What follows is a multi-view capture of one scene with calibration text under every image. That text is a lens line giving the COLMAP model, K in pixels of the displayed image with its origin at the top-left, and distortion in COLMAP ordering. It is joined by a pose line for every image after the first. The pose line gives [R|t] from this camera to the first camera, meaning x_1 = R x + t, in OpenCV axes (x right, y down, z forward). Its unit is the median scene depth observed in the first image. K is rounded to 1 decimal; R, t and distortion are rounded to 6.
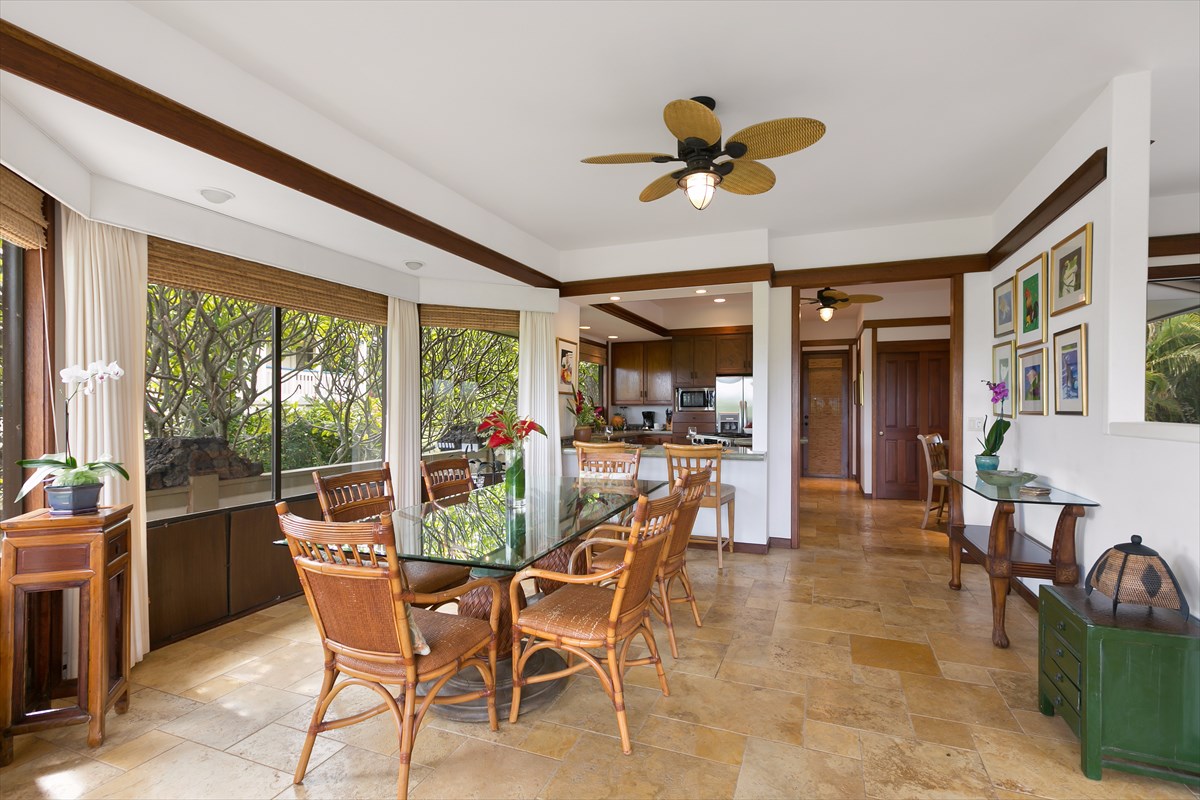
lens RADIAL K [[551.8, 0, 600.0], [0, 551.8, 400.0], [0, 0, 1]] dist [0.002405, 0.000266]
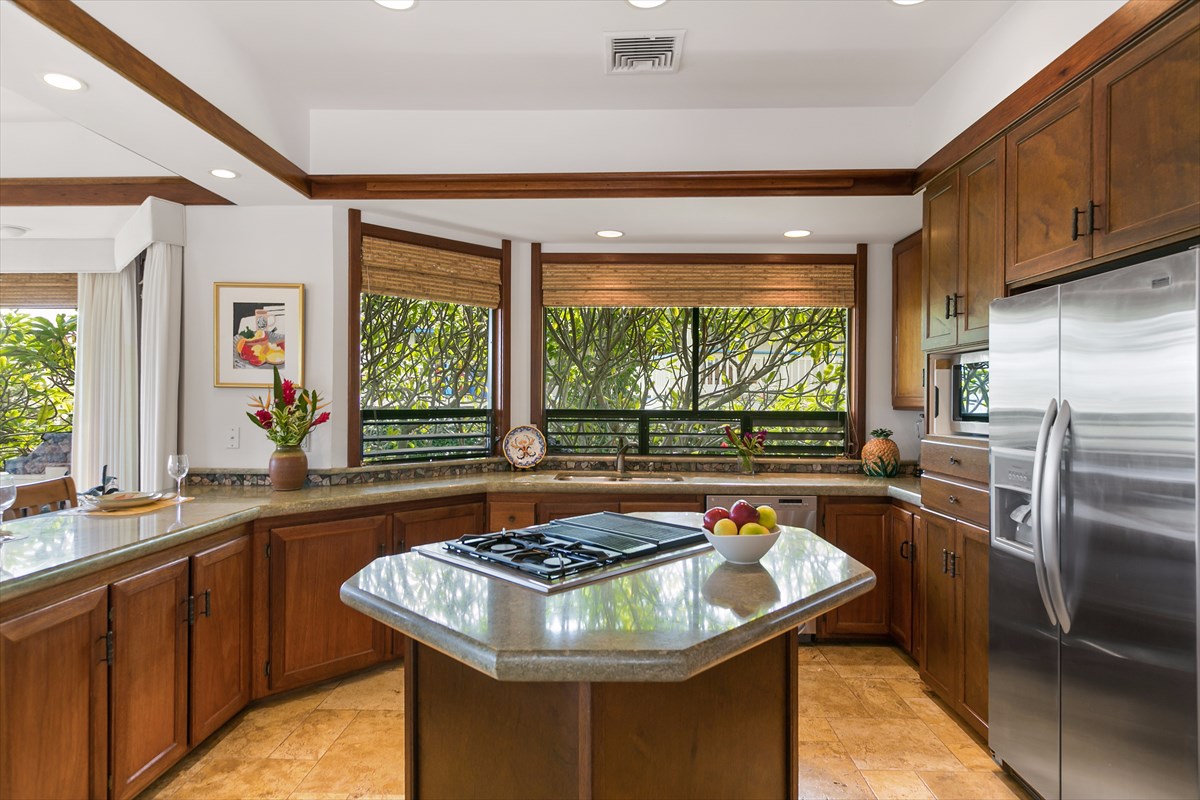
lens RADIAL K [[669.2, 0, 600.0], [0, 669.2, 400.0], [0, 0, 1]] dist [0.001666, 0.000365]
pose [[0.349236, 0.003861, -0.937027, 0.437266], [0.005659, 0.999965, 0.006229, -0.000922], [0.937018, -0.007478, 0.349202, 0.740541]]
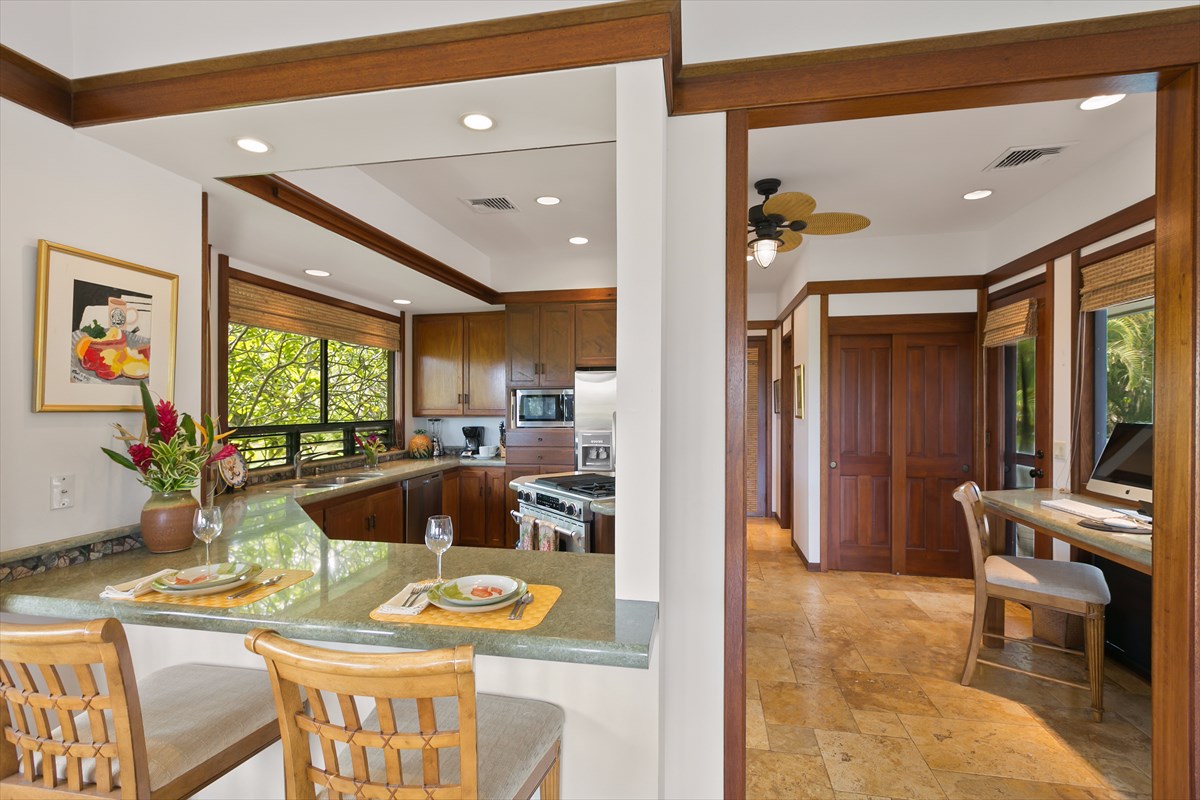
lens RADIAL K [[551.8, 0, 600.0], [0, 551.8, 400.0], [0, 0, 1]] dist [0.002405, 0.000266]
pose [[0.981135, 0.000450, 0.193325, 0.121290], [-0.001376, 0.999988, 0.004655, -0.013919], [-0.193321, -0.004833, 0.981124, 0.406017]]
